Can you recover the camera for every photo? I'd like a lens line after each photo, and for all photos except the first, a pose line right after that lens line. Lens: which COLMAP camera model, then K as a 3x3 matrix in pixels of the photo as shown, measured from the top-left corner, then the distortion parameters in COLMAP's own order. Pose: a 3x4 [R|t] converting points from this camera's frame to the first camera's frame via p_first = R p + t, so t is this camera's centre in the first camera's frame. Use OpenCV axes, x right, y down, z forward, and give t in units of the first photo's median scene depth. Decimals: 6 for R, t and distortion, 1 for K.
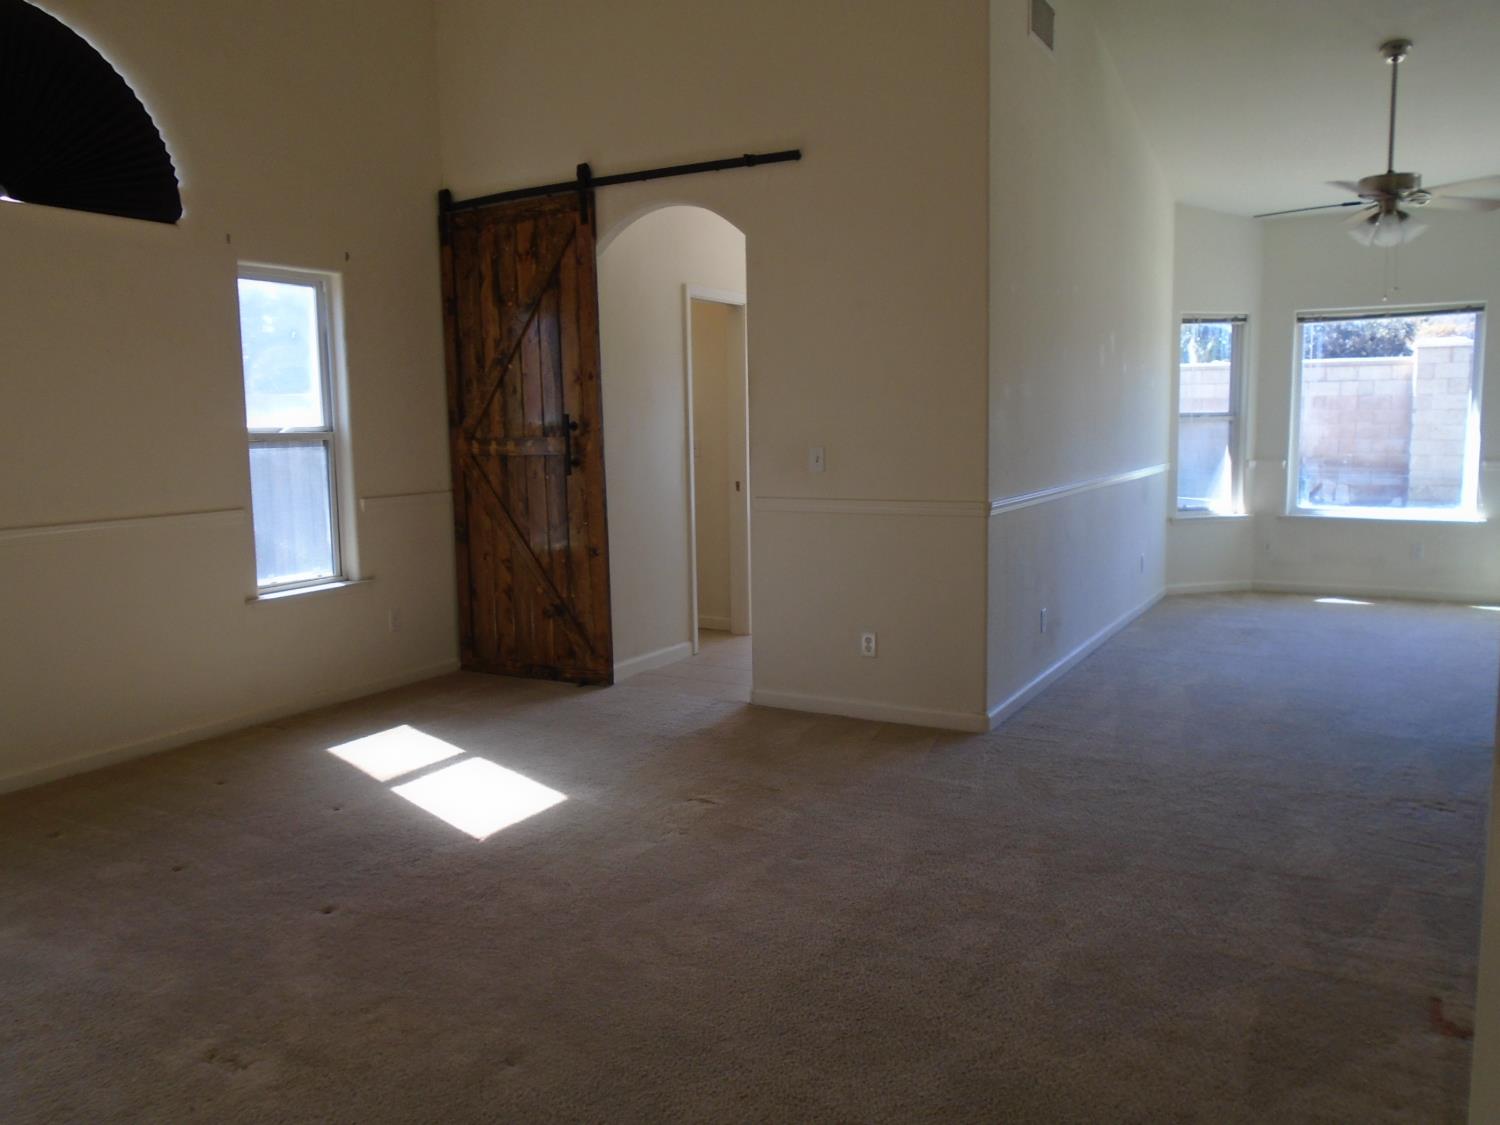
lens RADIAL K [[1146.3, 0, 745.3], [0, 1146.3, 557.1], [0, 0, 1]] dist [-0.015369, -0.009558]
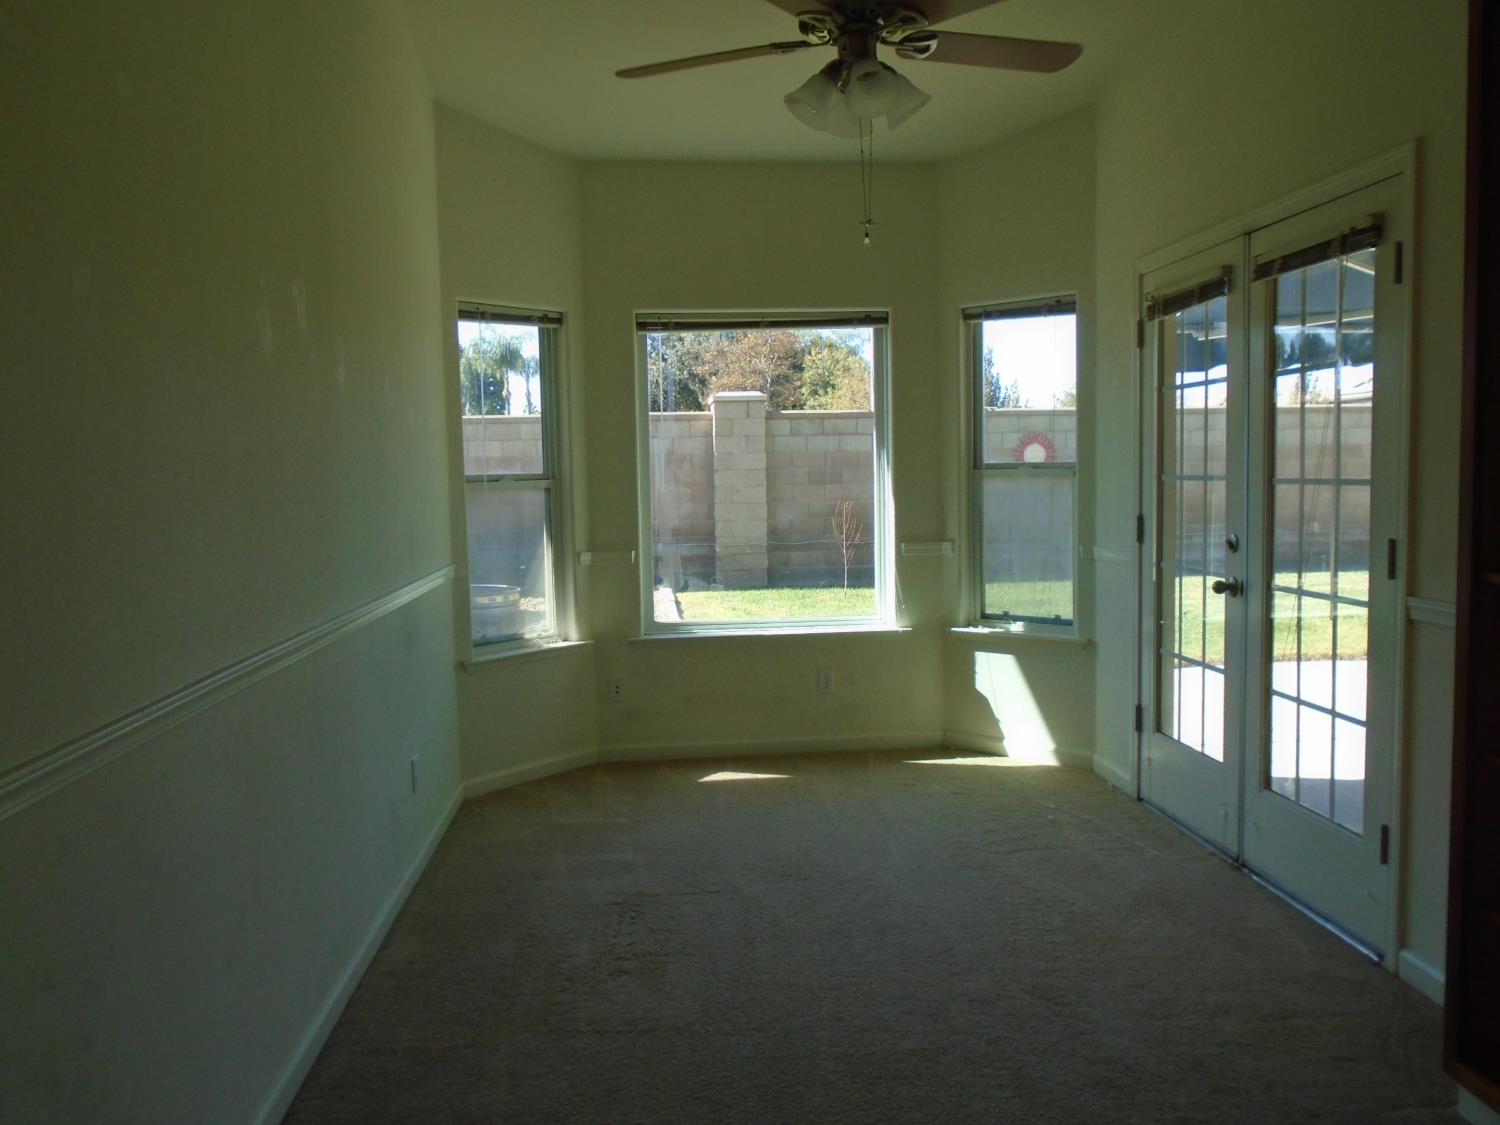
lens RADIAL K [[1146.3, 0, 744.3], [0, 1146.3, 560.7], [0, 0, 1]] dist [-0.015369, -0.009558]
pose [[0.823518, -0.046063, 0.565417, 0.168874], [0.075074, 0.996781, -0.028138, -0.056770], [-0.562301, 0.065620, 0.824325, 0.451066]]
